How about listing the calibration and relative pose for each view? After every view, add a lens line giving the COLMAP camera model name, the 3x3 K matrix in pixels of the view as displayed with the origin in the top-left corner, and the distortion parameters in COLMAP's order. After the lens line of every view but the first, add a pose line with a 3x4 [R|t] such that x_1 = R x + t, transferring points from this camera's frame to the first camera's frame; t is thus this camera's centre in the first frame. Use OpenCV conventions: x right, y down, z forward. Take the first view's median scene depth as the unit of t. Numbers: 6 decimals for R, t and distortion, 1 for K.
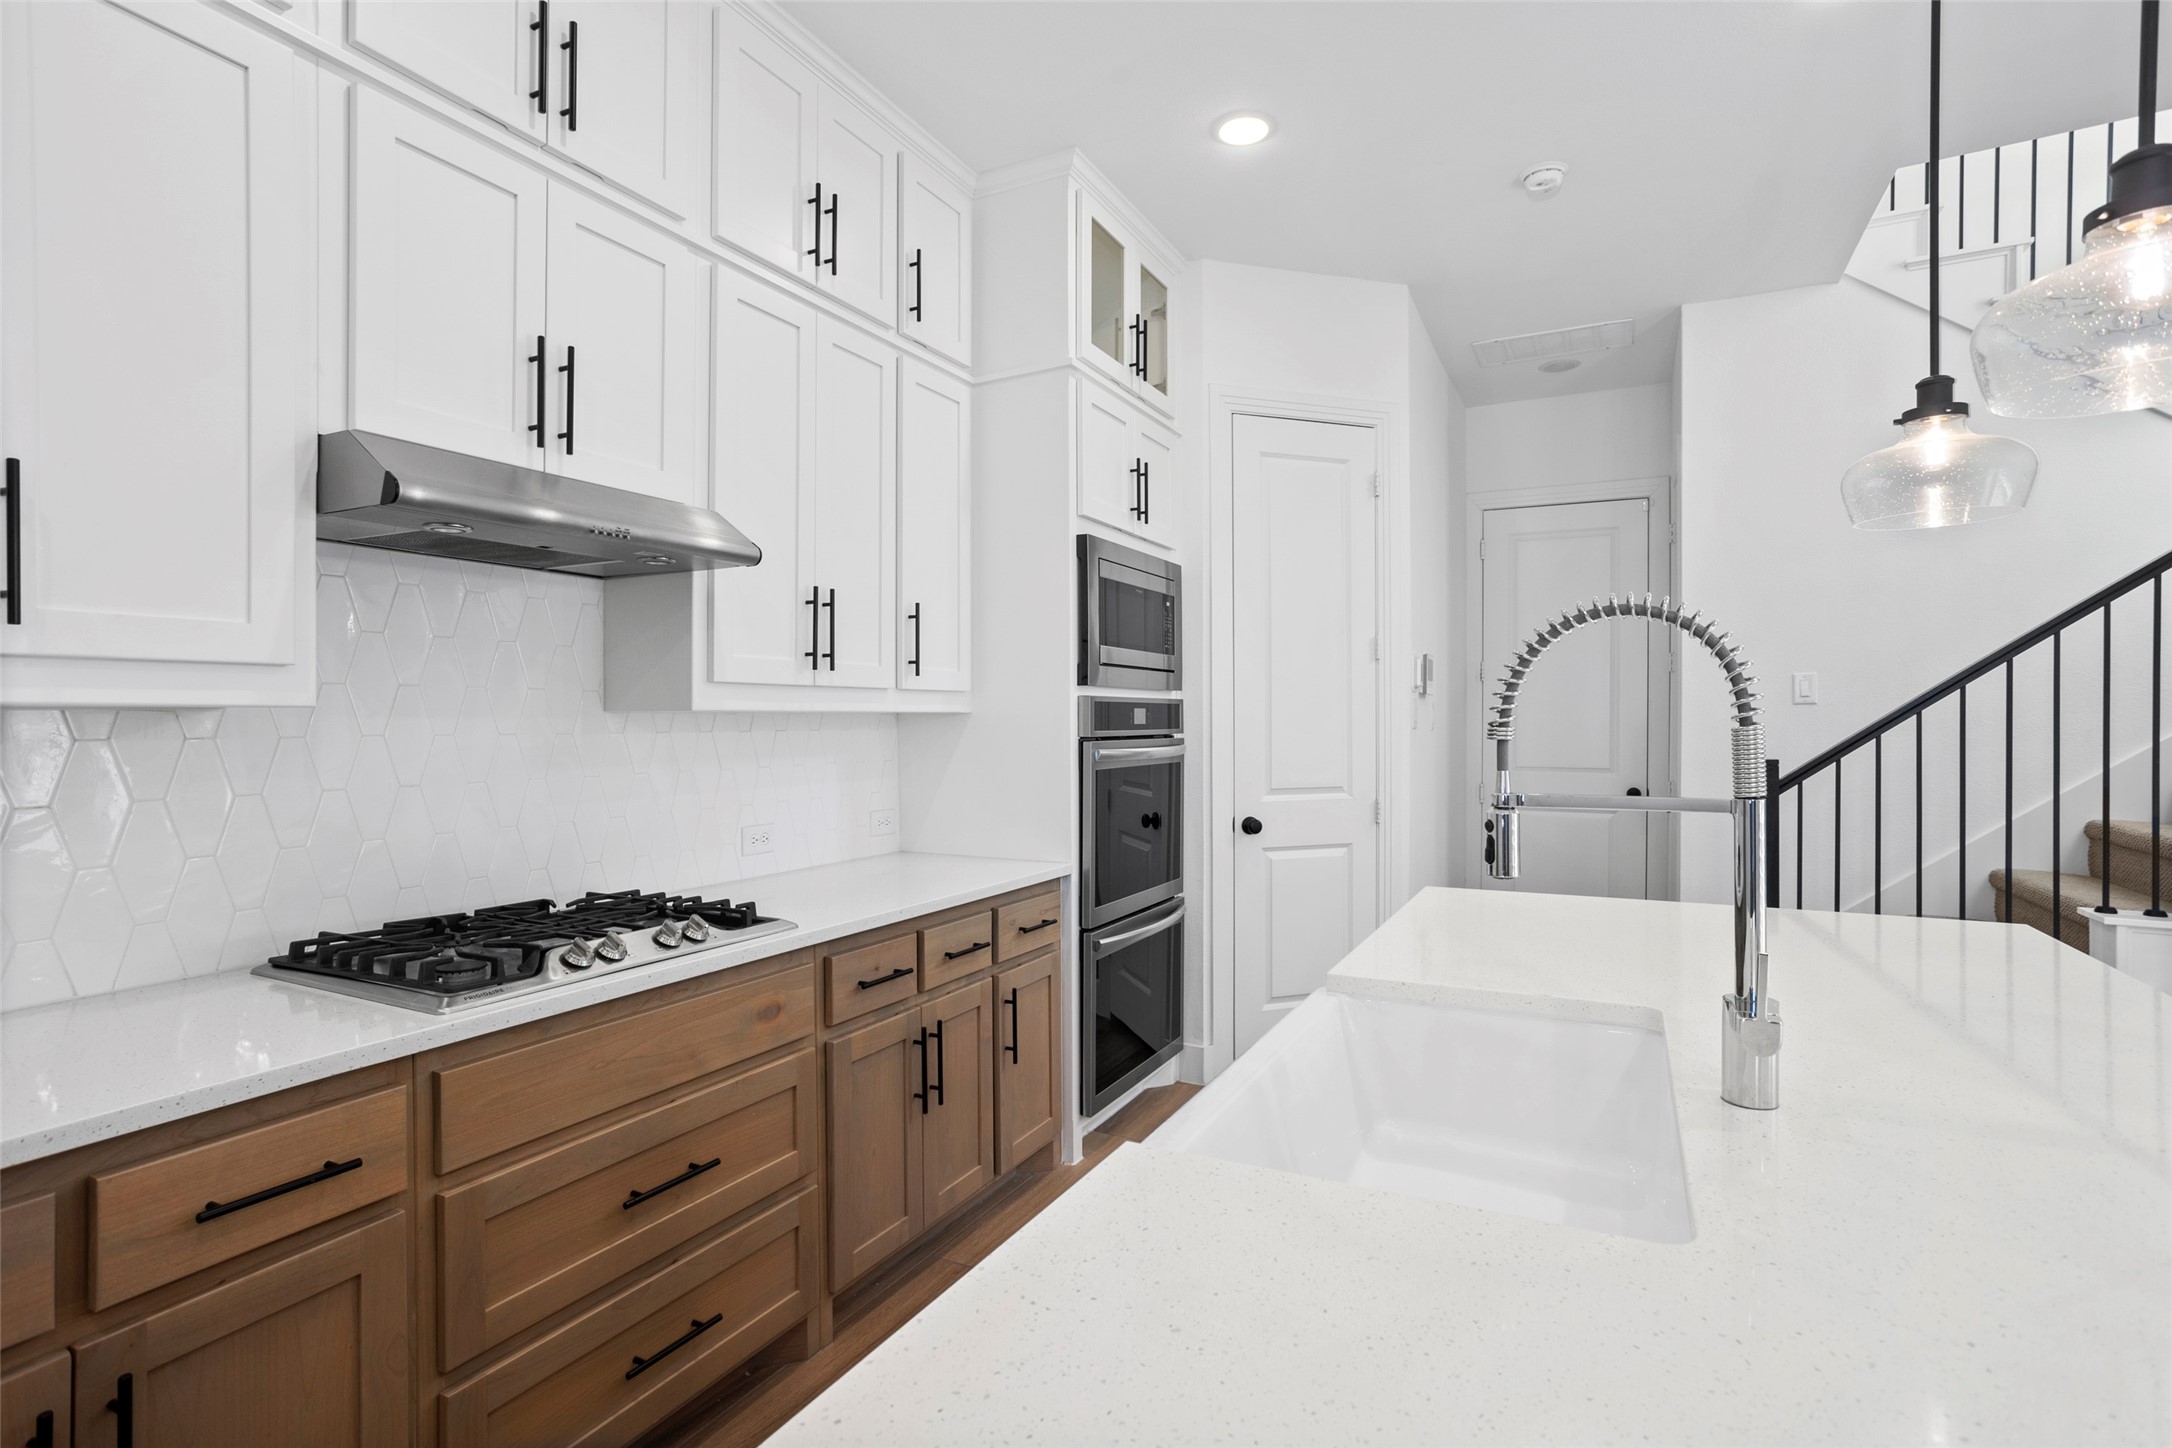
lens RADIAL K [[1054.5, 0, 1098.2], [0, 1054.5, 678.1], [0, 0, 1]] dist [-0.030188, 0.017409]
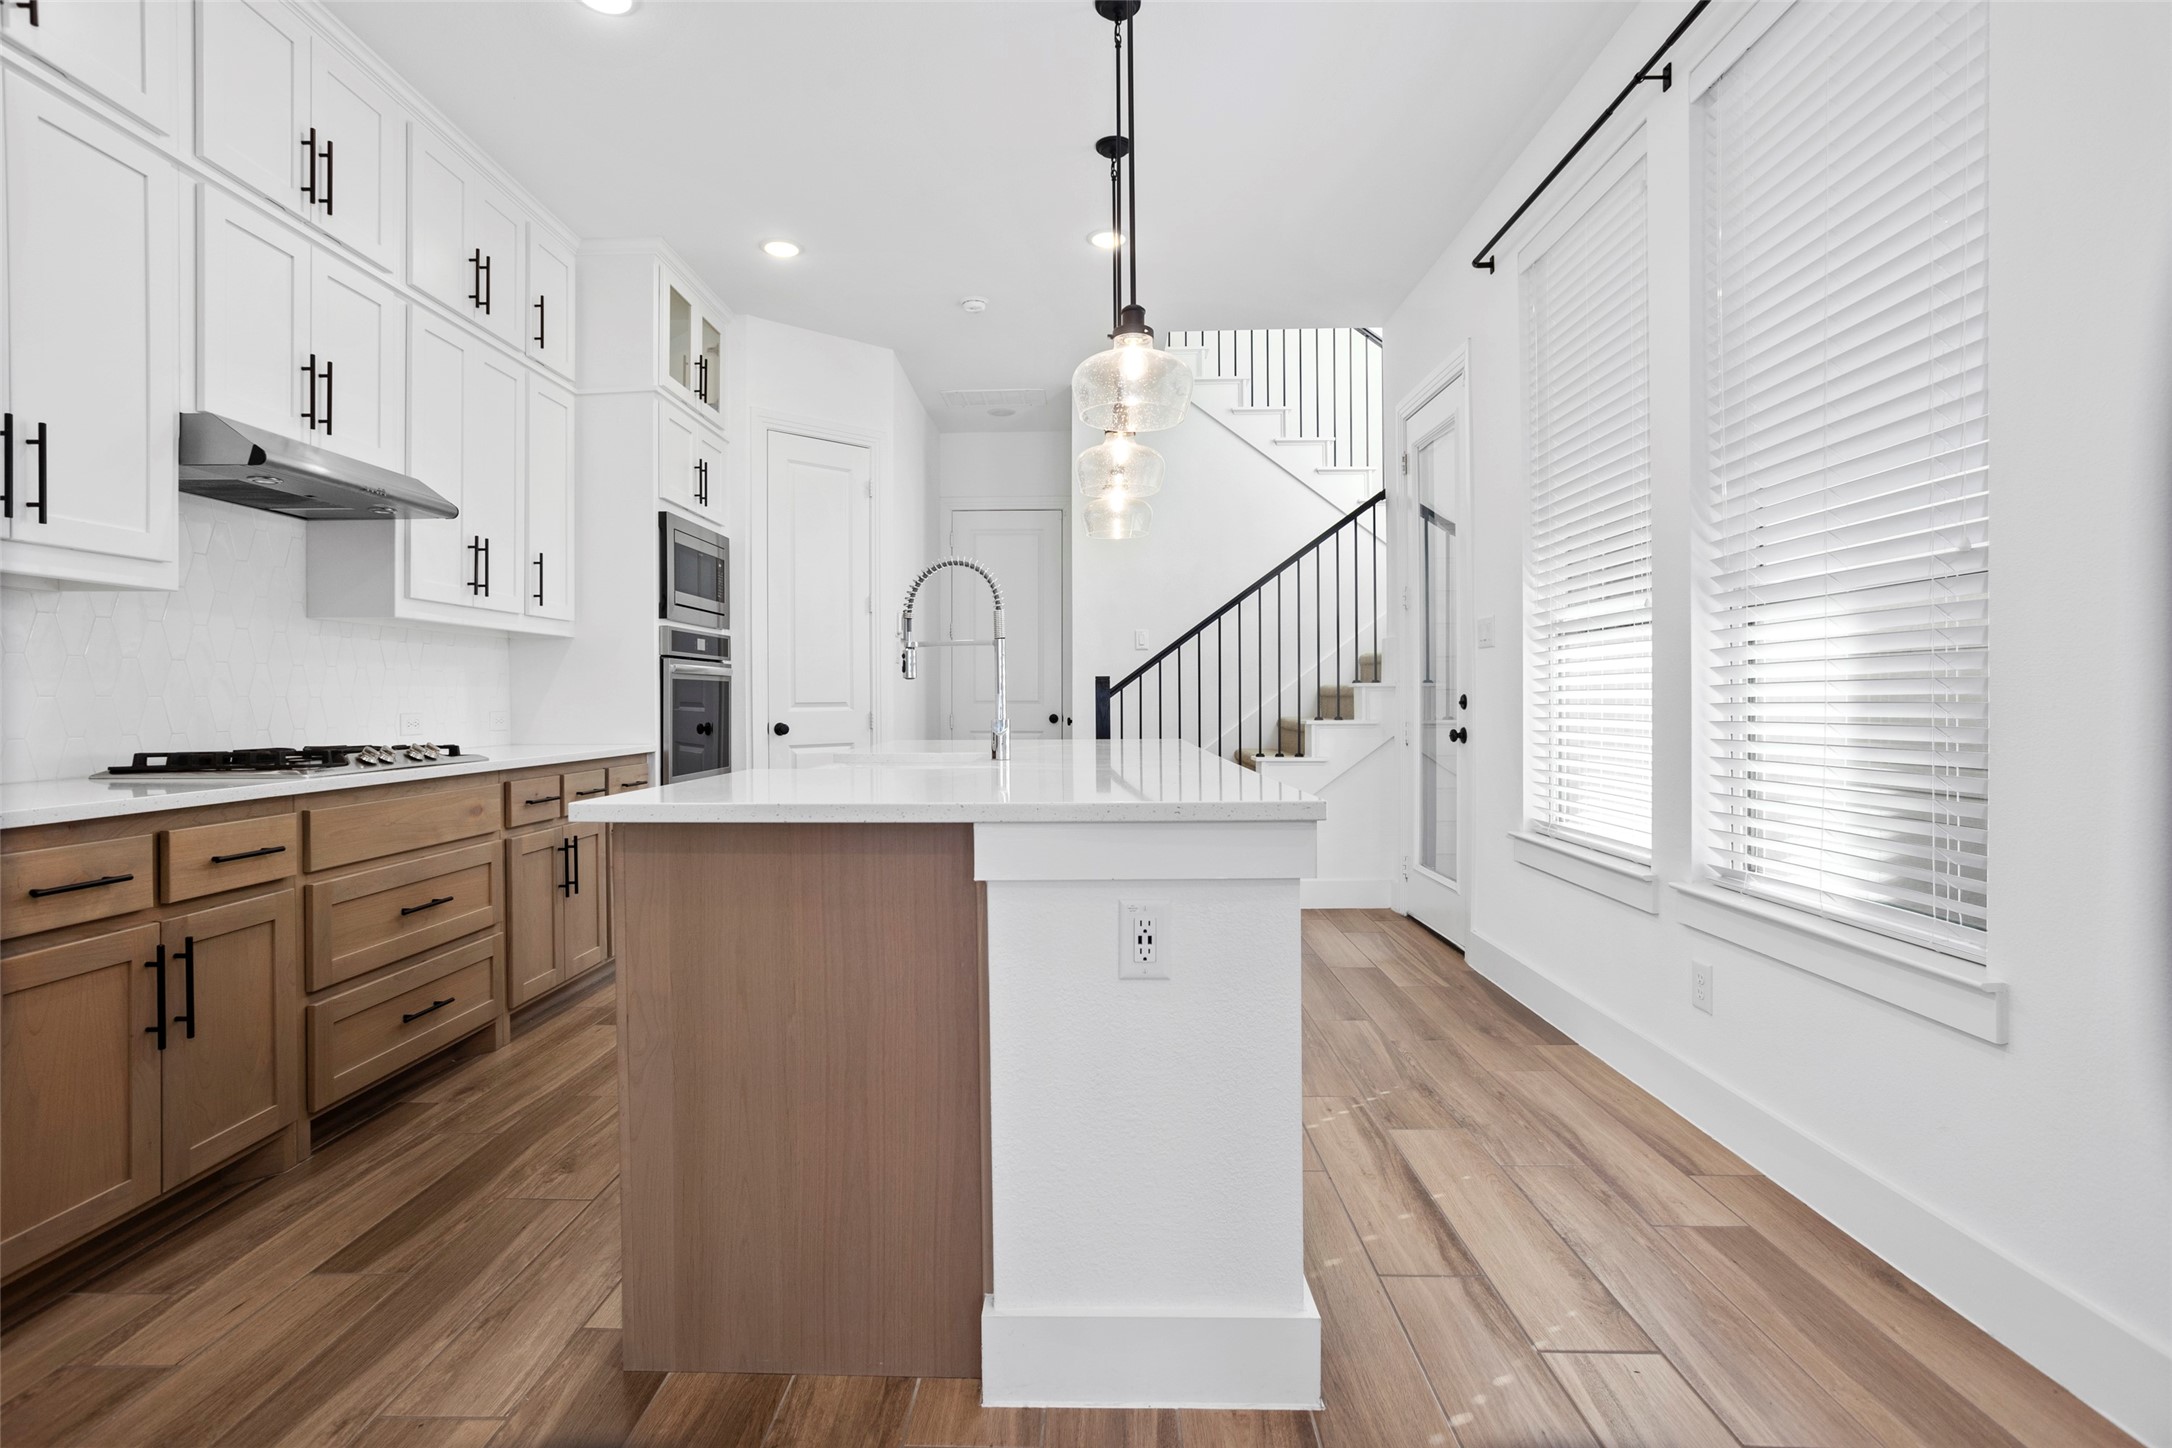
lens RADIAL K [[1020.5, 0, 1081.8], [0, 1020.5, 705.6], [0, 0, 1]] dist [-0.074295, 0.049497]
pose [[0.899824, -0.011066, 0.436114, -0.122613], [-0.006978, 0.999185, 0.039751, 0.081142], [-0.436198, -0.038813, 0.899013, -0.567322]]
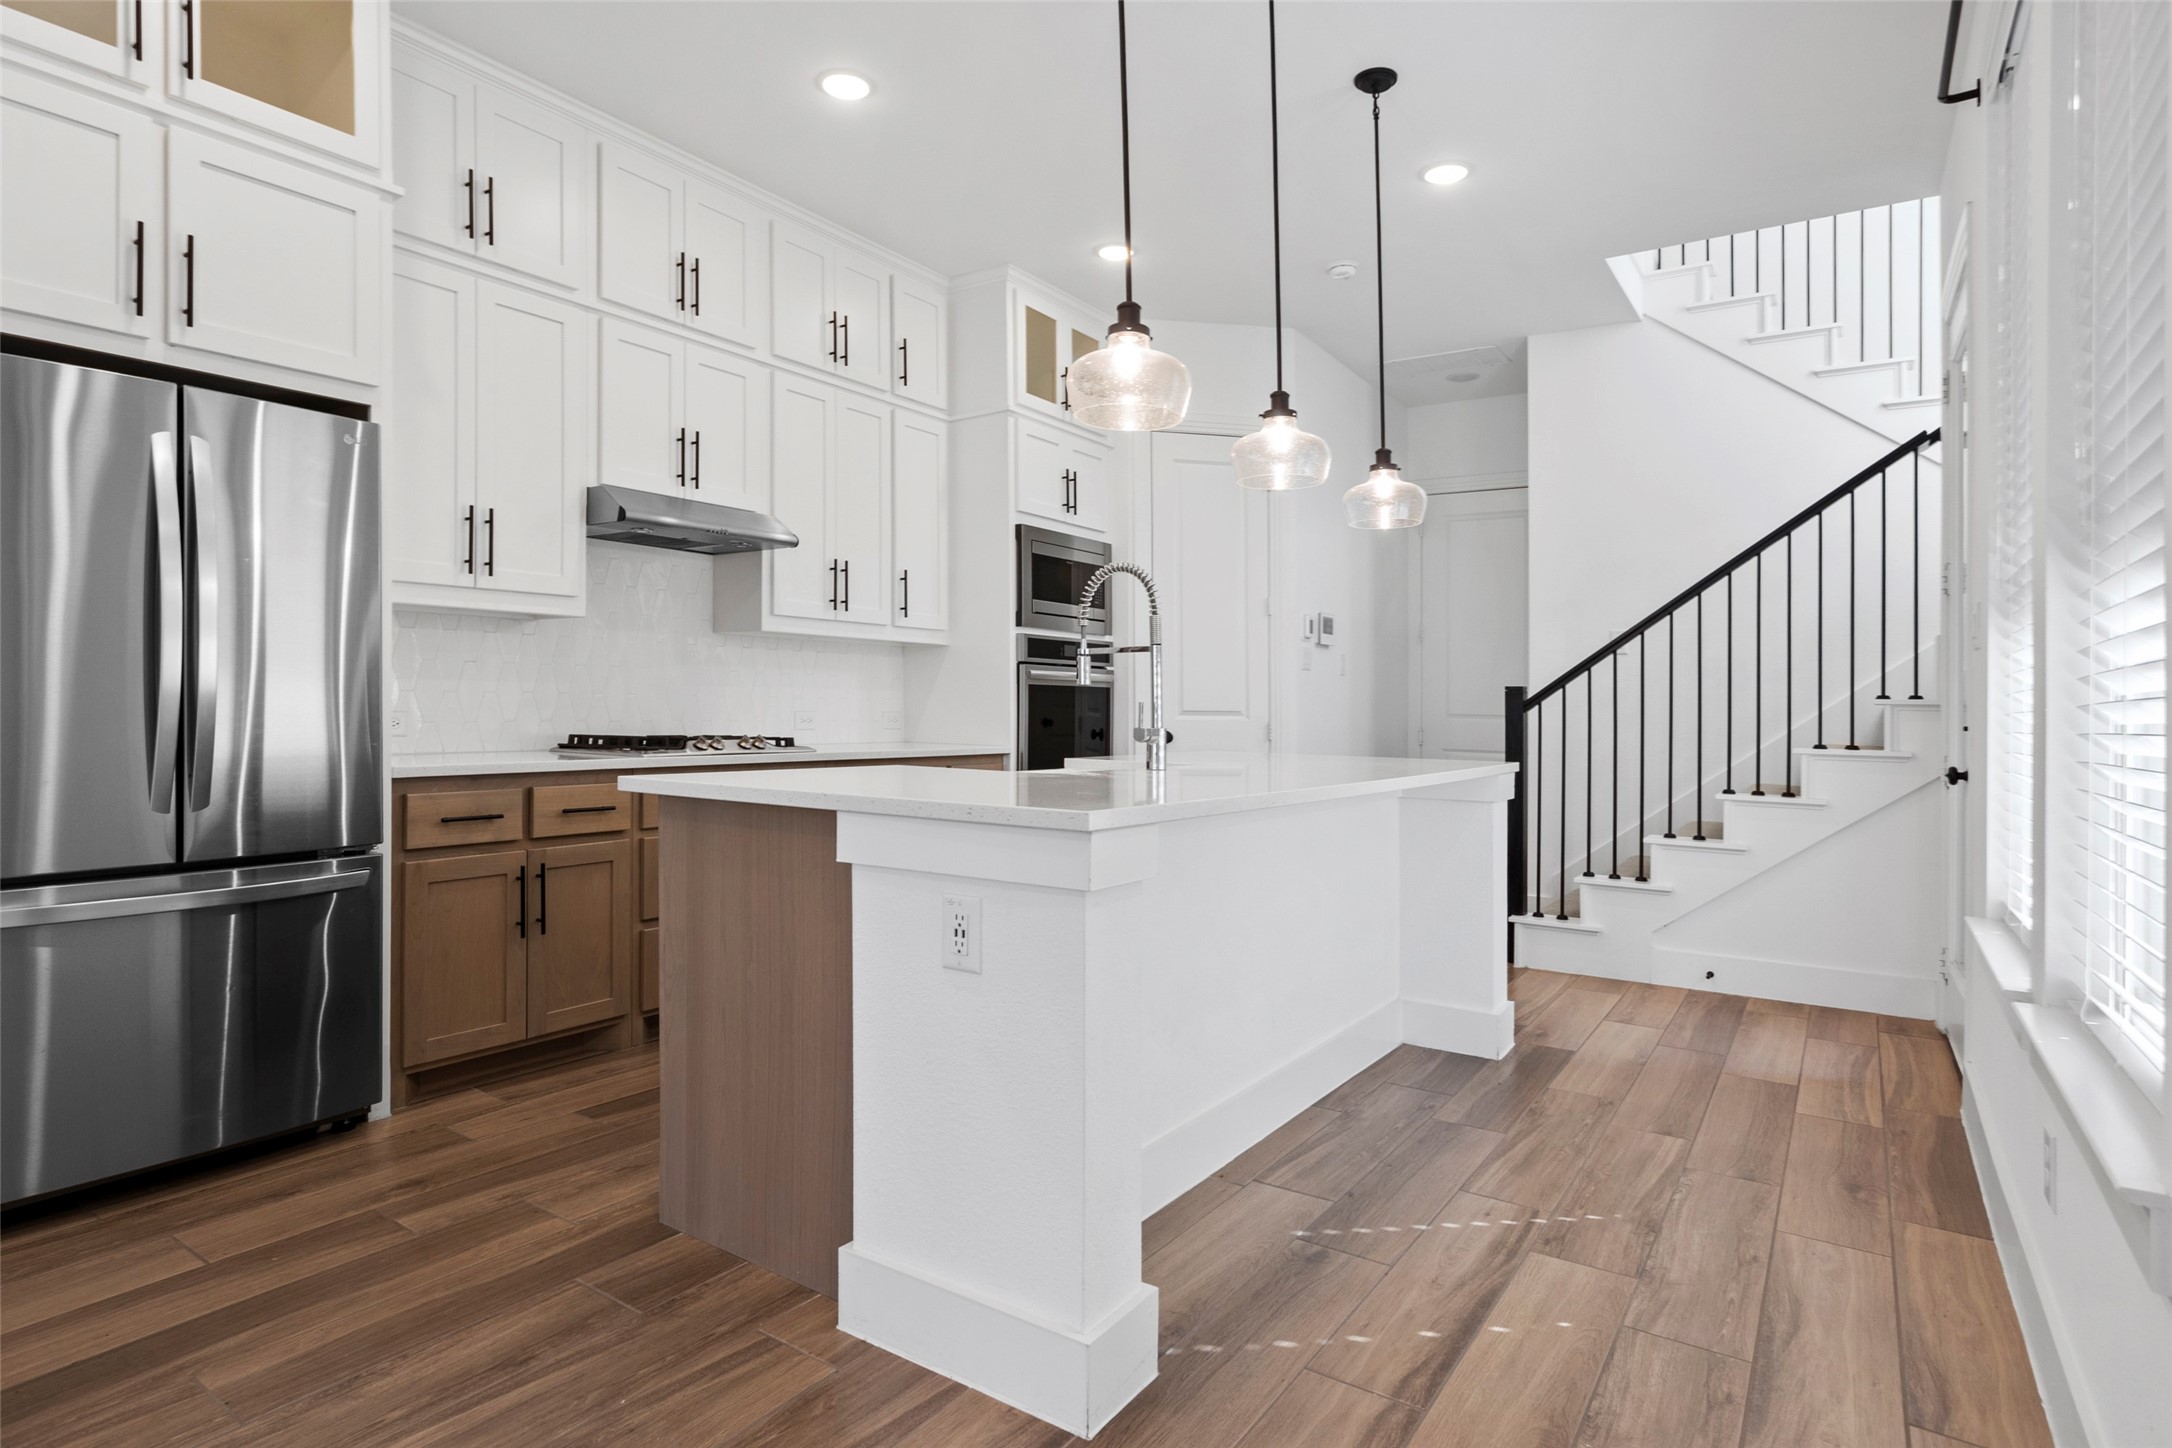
lens RADIAL K [[1163.3, 0, 1086.0], [0, 1163.3, 724.0], [0, 0, 1]] dist [-0.044616, 0.026565]
pose [[0.993018, 0.015210, -0.116978, 0.332207], [-0.009353, 0.998683, 0.050455, 0.074282], [0.117591, -0.049008, 0.991852, -0.756047]]
